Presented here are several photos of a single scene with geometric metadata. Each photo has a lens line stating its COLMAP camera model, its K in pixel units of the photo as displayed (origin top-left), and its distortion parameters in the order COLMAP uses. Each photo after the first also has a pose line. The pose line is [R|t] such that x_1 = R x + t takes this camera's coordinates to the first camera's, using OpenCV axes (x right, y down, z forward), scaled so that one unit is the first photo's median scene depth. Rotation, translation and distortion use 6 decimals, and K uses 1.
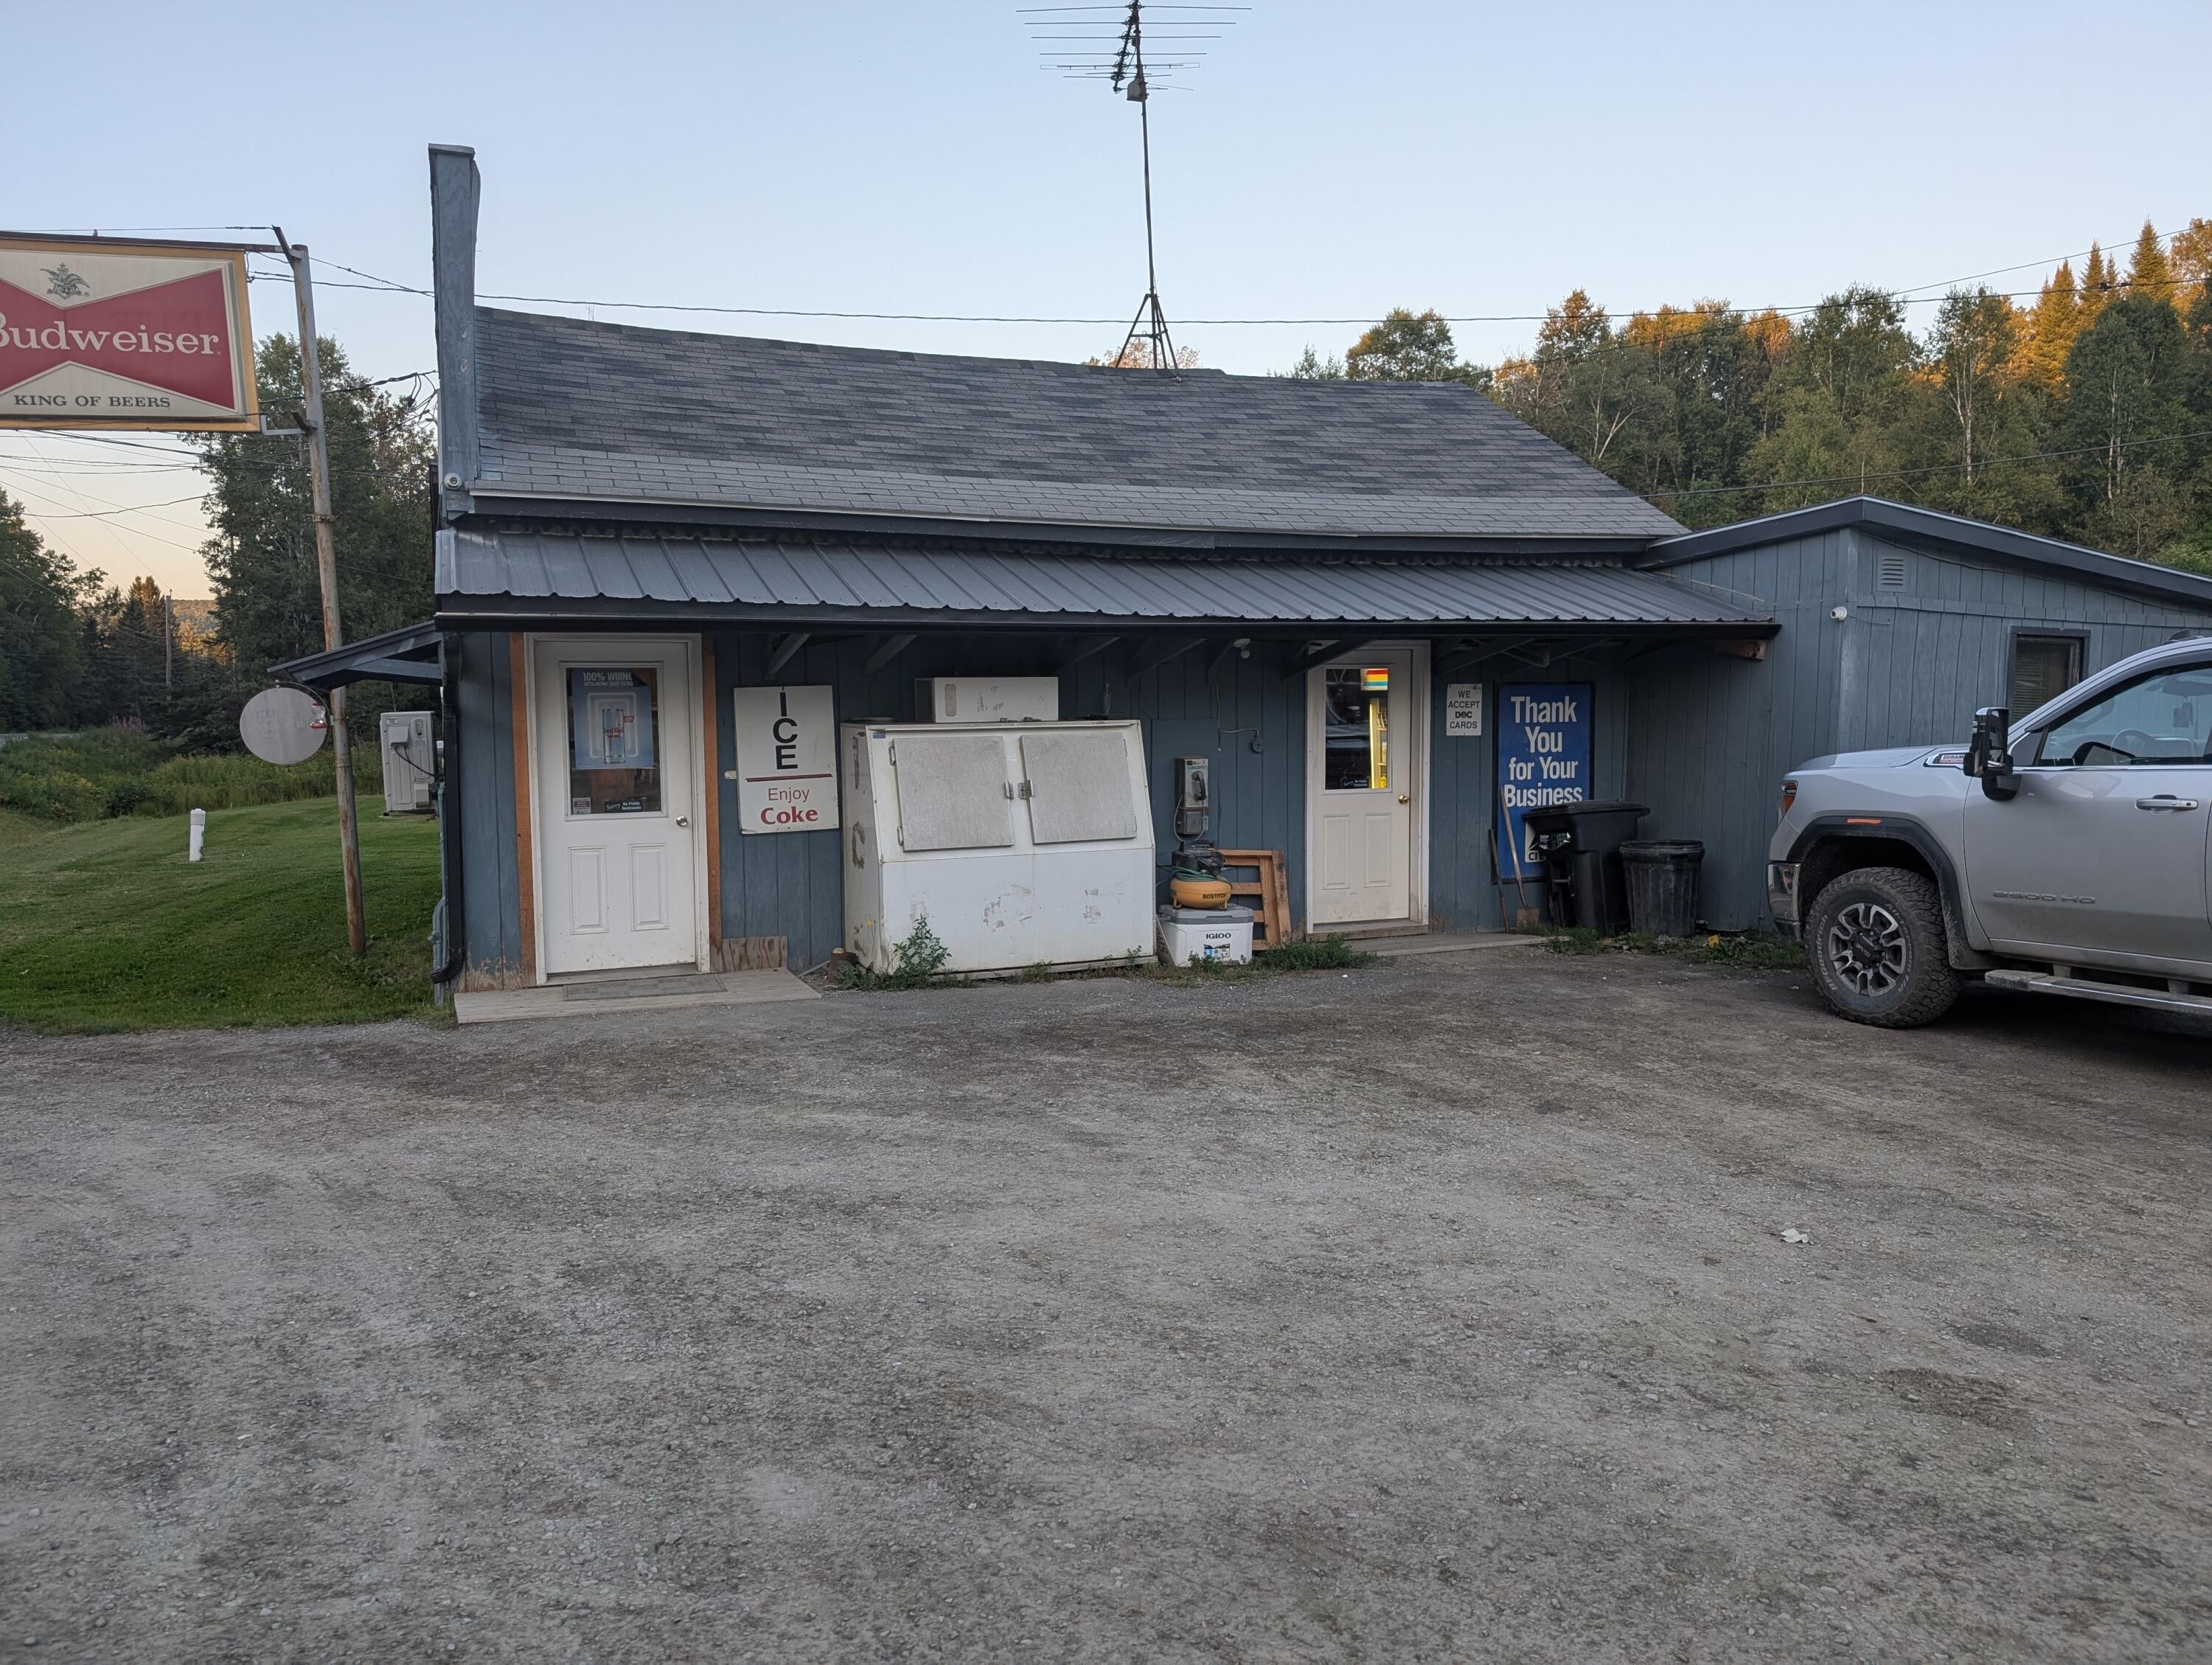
lens RADIAL K [[1552.0, 0, 1105.3], [0, 1552.0, 830.3], [0, 0, 1]] dist [0.000529, 0.000039]
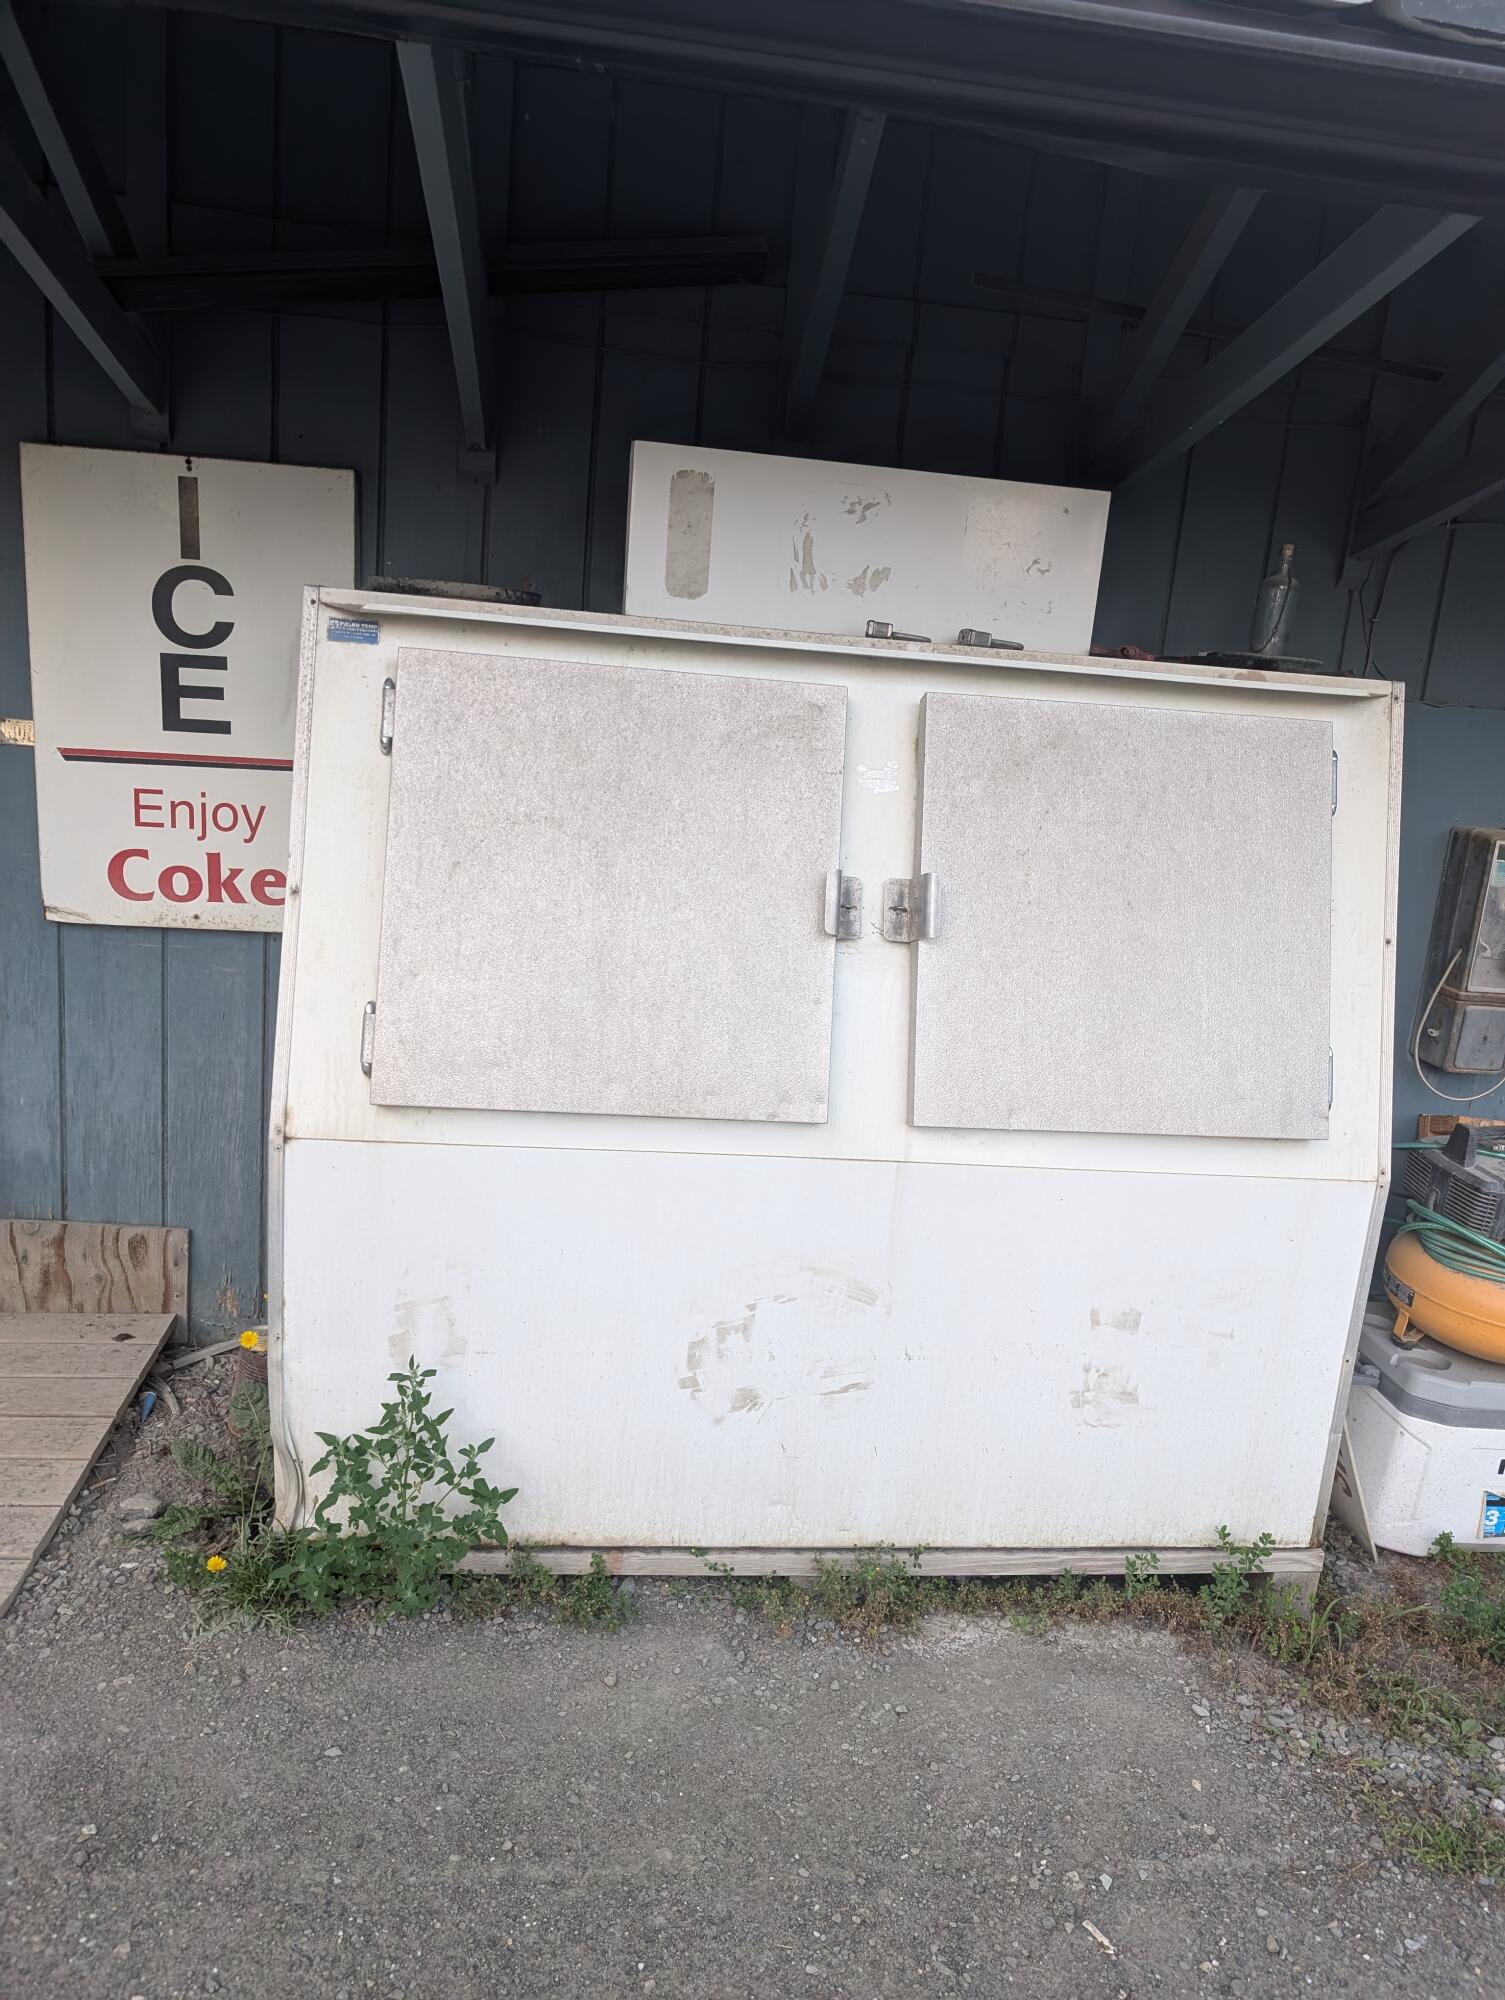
lens RADIAL K [[1430.8, 0, 770.9], [0, 1430.8, 1011.4], [0, 0, 1]] dist [-0.001042, -0.001213]
pose [[0.954383, 0.152220, -0.256869, -0.009975], [-0.116763, 0.982050, 0.148133, -0.040750], [0.274807, -0.111383, 0.955026, 0.750631]]
